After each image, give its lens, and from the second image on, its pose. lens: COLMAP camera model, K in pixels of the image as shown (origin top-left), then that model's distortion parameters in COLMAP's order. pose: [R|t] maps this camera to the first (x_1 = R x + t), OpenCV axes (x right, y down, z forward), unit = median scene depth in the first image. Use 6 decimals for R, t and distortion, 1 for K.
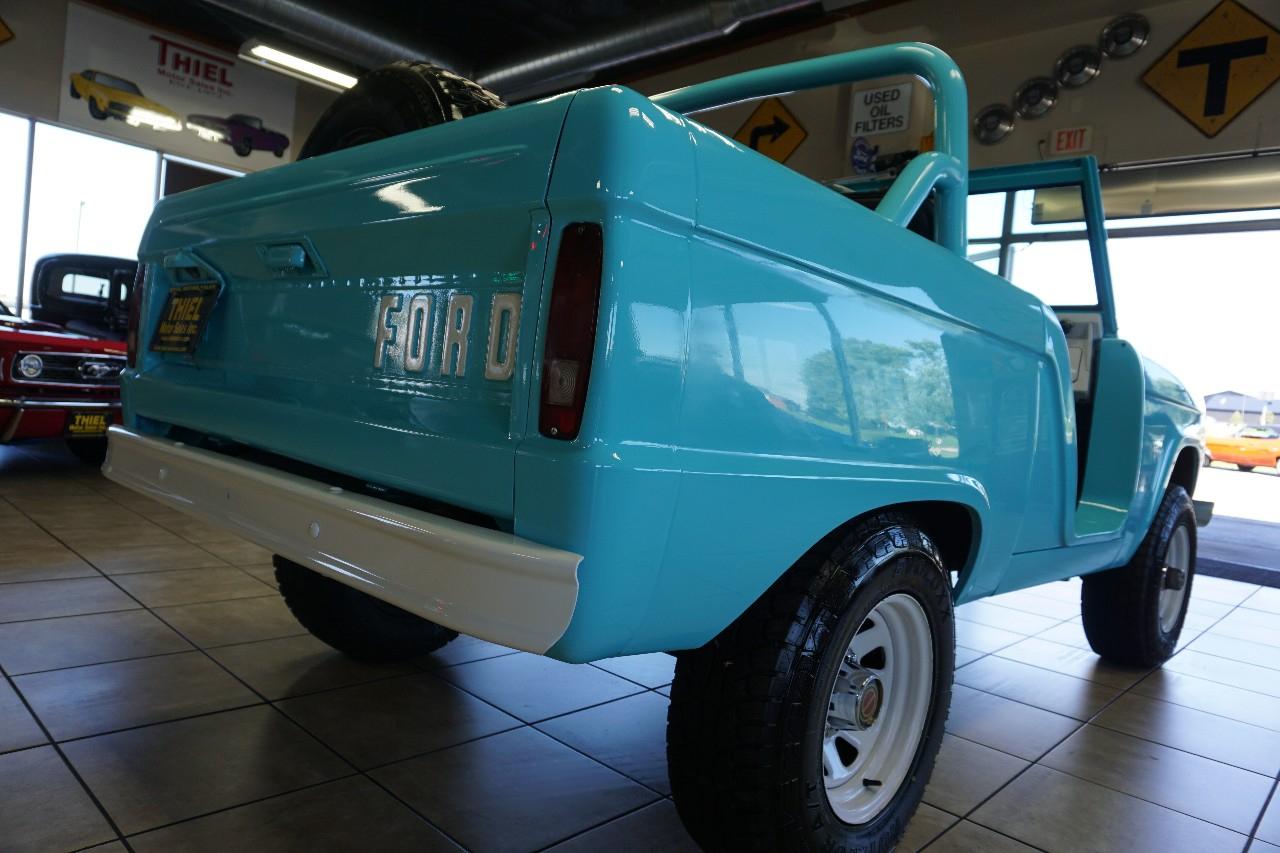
lens RADIAL K [[846.1, 0, 631.7], [0, 846.1, 433.1], [0, 0, 1]] dist [-0.037637, 0.028928]
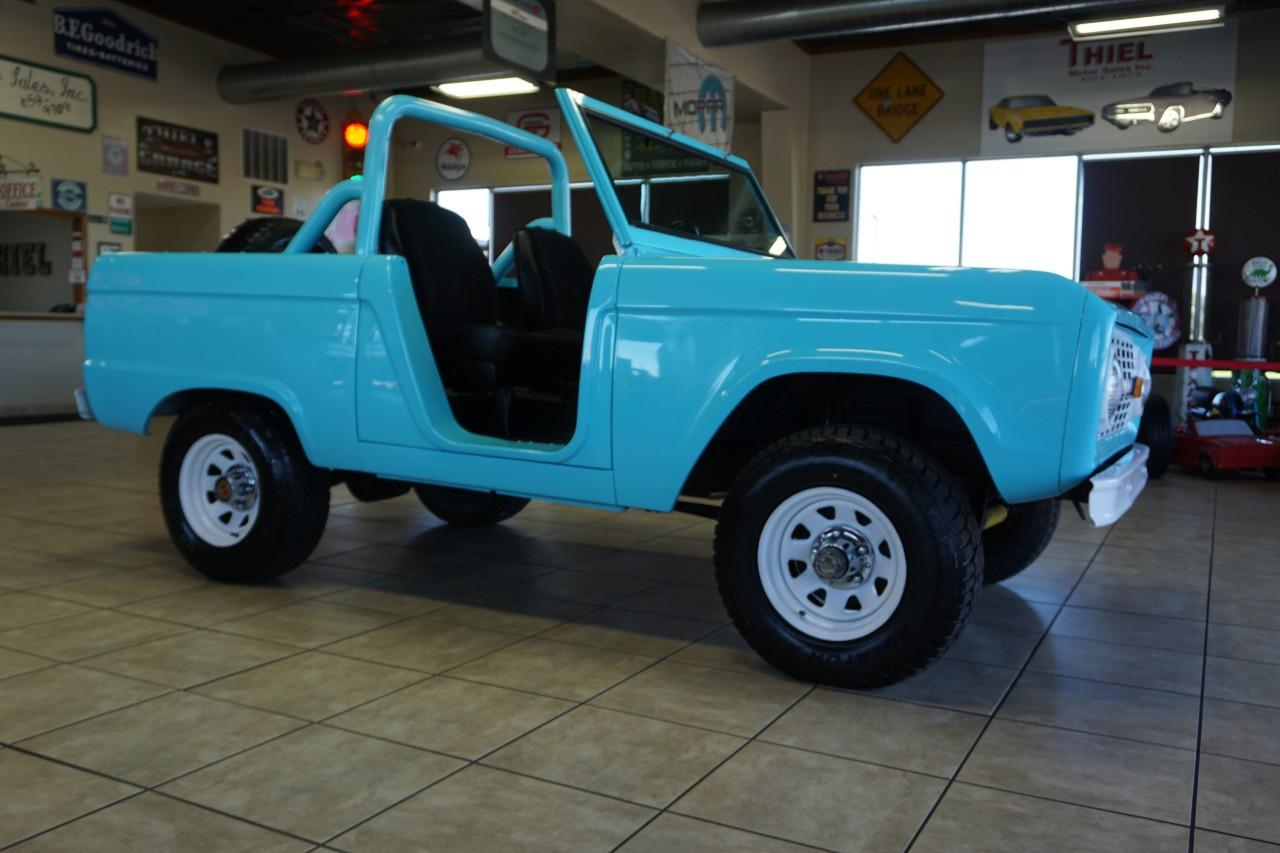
lens RADIAL K [[1095.1, 0, 631.0], [0, 1095.1, 439.6], [0, 0, 1]] dist [-0.028759, 0.017772]
pose [[0.267607, -0.006167, -0.963508, 0.743684], [-0.042253, 0.998942, -0.018129, 0.046790], [0.962601, 0.045563, 0.267064, 0.296023]]
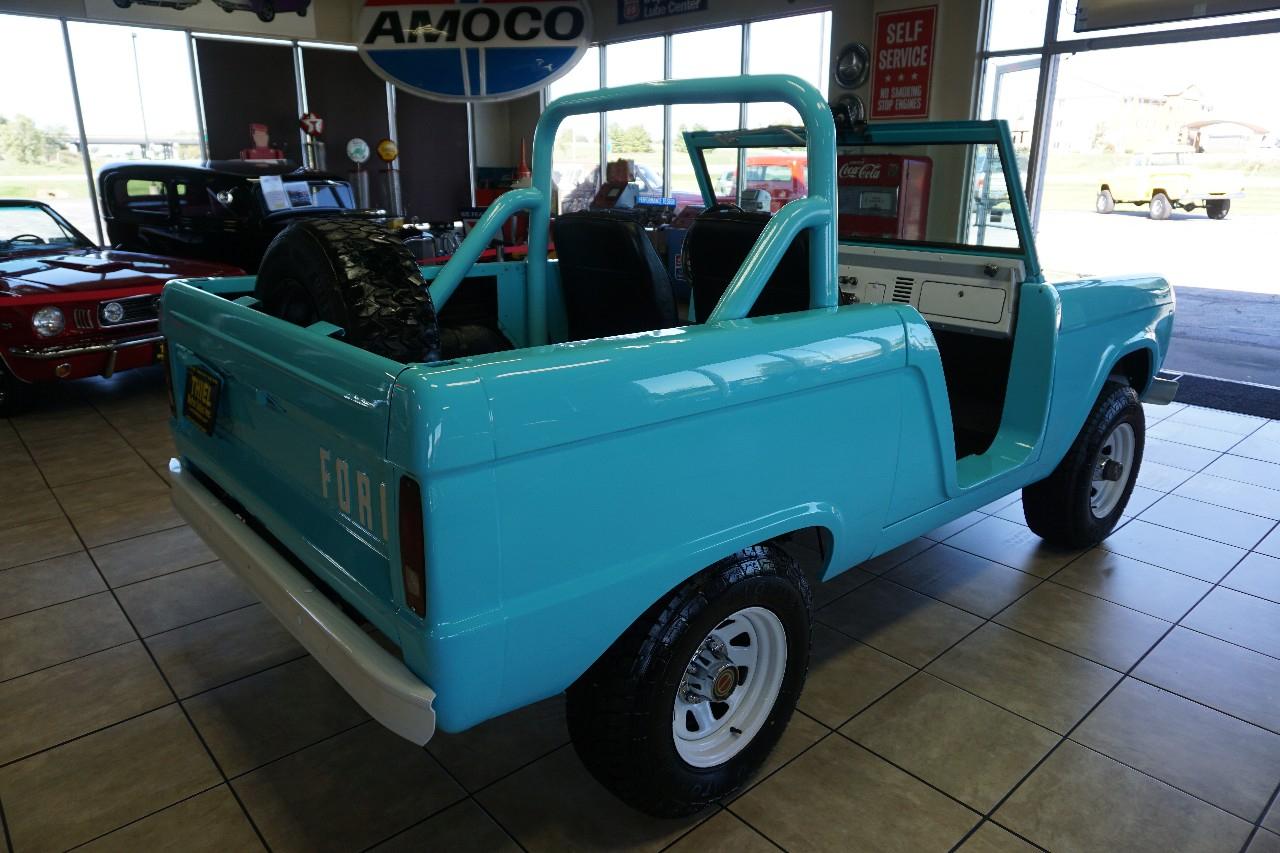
lens RADIAL K [[846.1, 0, 632.5], [0, 846.1, 426.9], [0, 0, 1]] dist [-0.037637, 0.028928]
pose [[0.991320, -0.064043, -0.114815, 0.077699], [0.090042, 0.967084, 0.237993, -0.101159], [0.095794, -0.246266, 0.964457, -0.053821]]
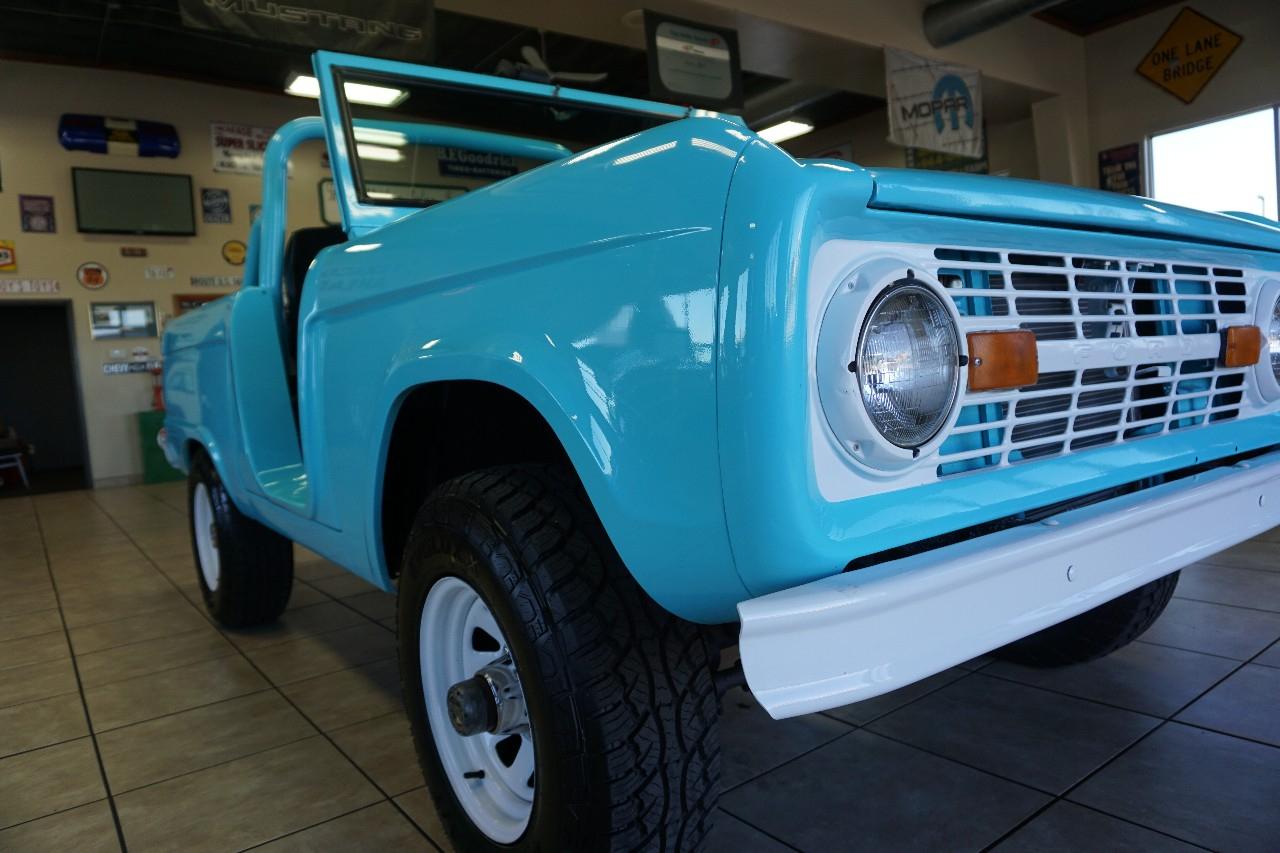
lens RADIAL K [[846.1, 0, 638.2], [0, 846.1, 431.3], [0, 0, 1]] dist [-0.037637, 0.028928]
pose [[-0.171014, -0.014747, -0.985158, 0.523190], [0.012947, 0.999768, -0.017213, 0.023430], [0.985184, -0.015699, -0.170783, 0.576952]]
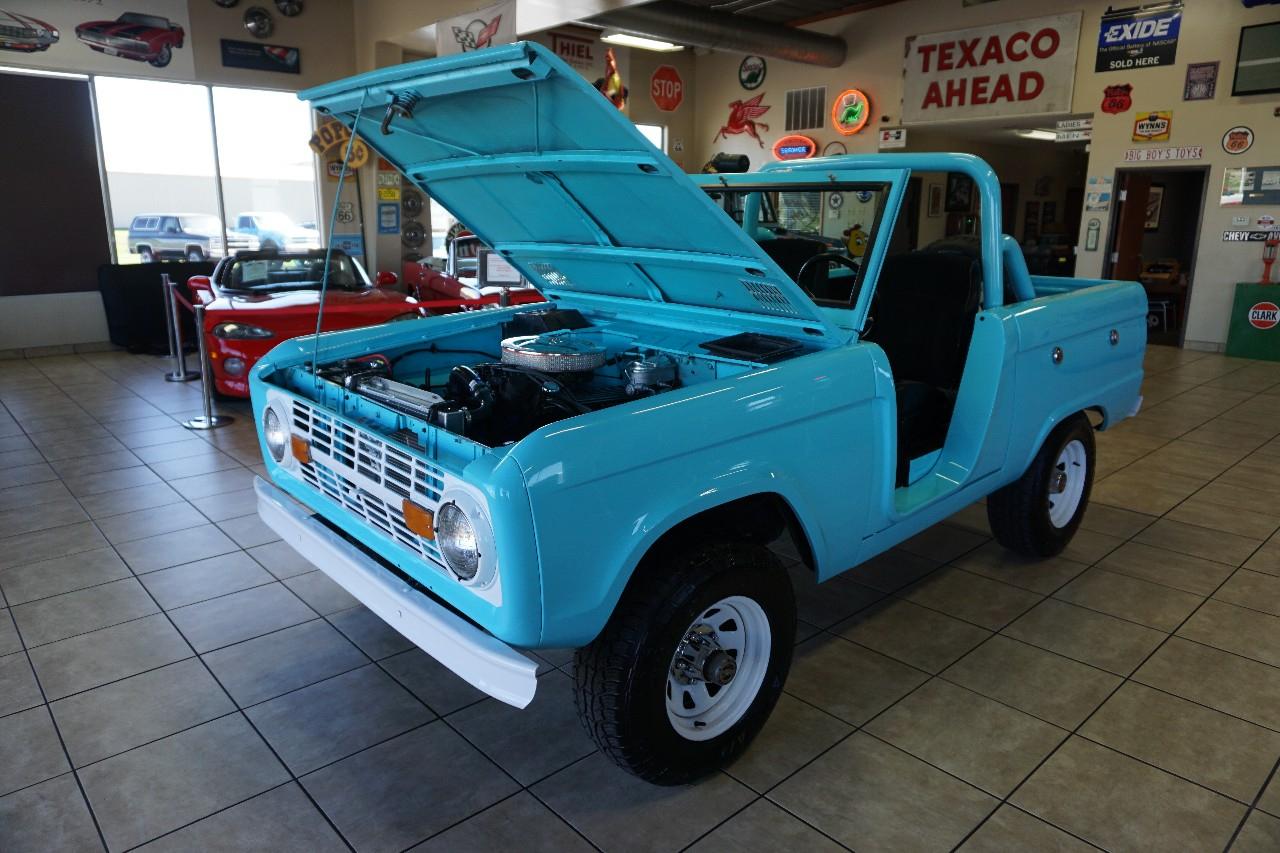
lens RADIAL K [[846.1, 0, 638.8], [0, 846.1, 422.2], [0, 0, 1]] dist [-0.037637, 0.028928]
pose [[-0.992352, -0.114611, 0.045839, 0.160540], [-0.096247, 0.950939, 0.294025, -0.146955], [-0.077289, 0.287365, -0.954698, 1.007131]]
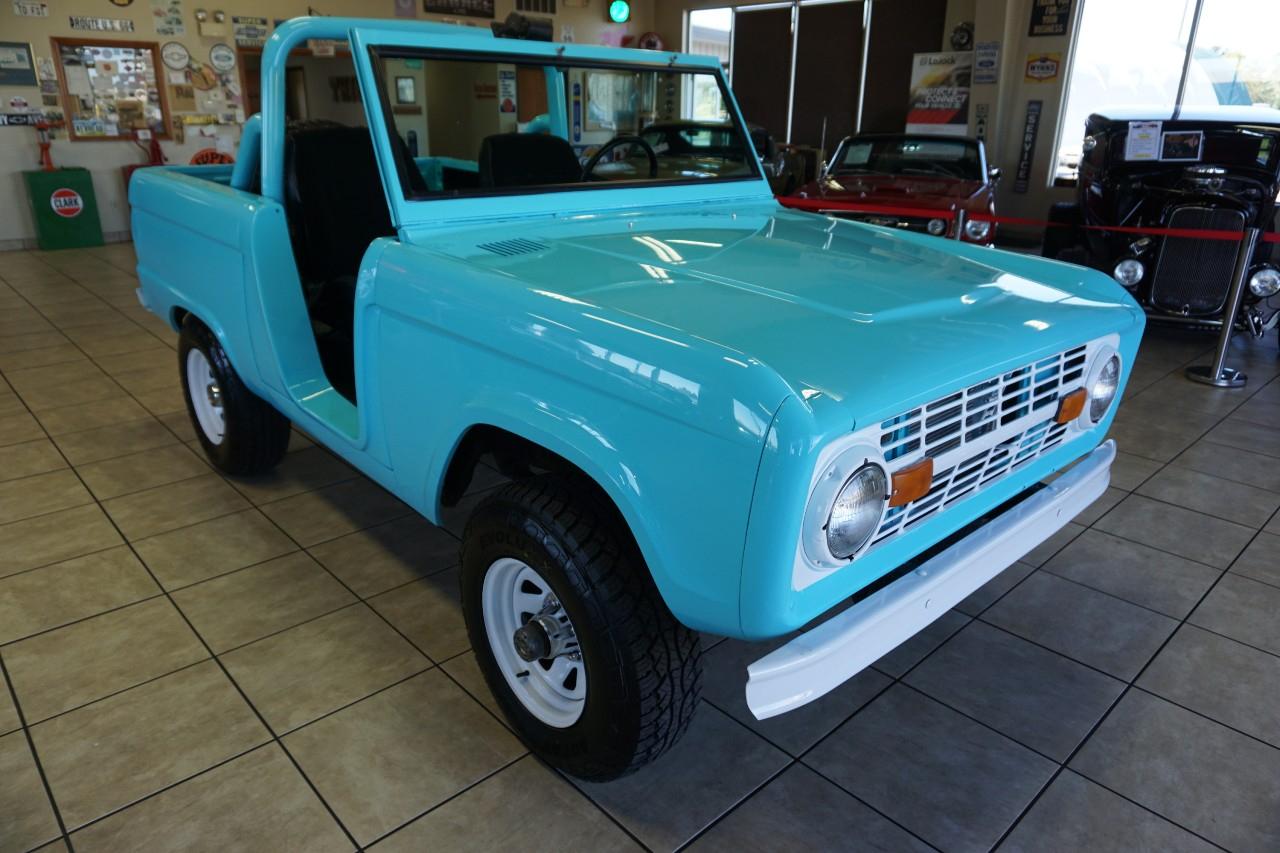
lens RADIAL K [[846.1, 0, 634.4], [0, 846.1, 425.2], [0, 0, 1]] dist [-0.037637, 0.028928]
pose [[-0.057323, 0.256169, -0.964931, 0.599596], [-0.067545, 0.963310, 0.259752, -0.071601], [0.996068, 0.080066, -0.037916, 0.542988]]
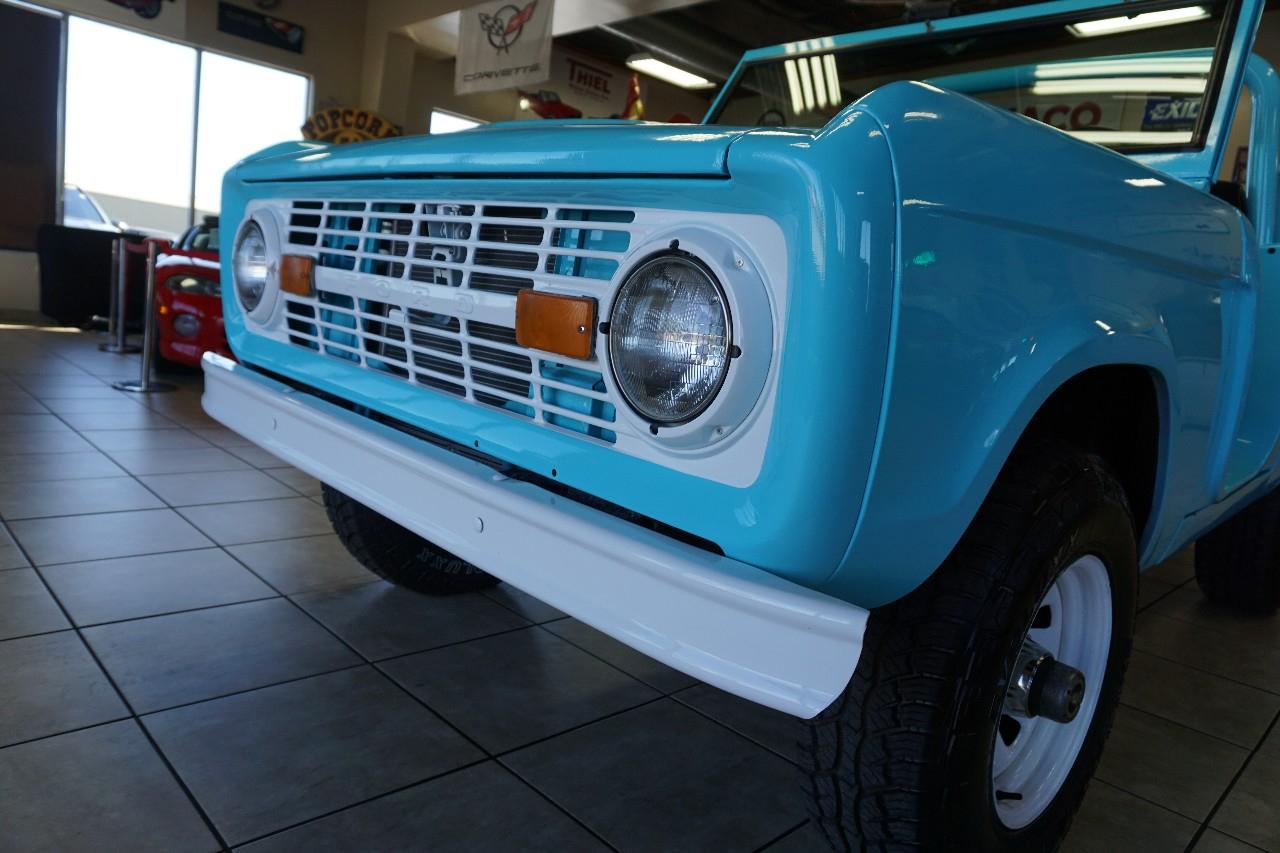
lens RADIAL K [[846.1, 0, 639.1], [0, 846.1, 423.8], [0, 0, 1]] dist [-0.037637, 0.028928]
pose [[-0.978566, -0.205912, 0.003135, 0.237351], [-0.201529, 0.960649, 0.191153, -0.018652], [-0.042372, 0.186424, -0.981555, 0.870935]]
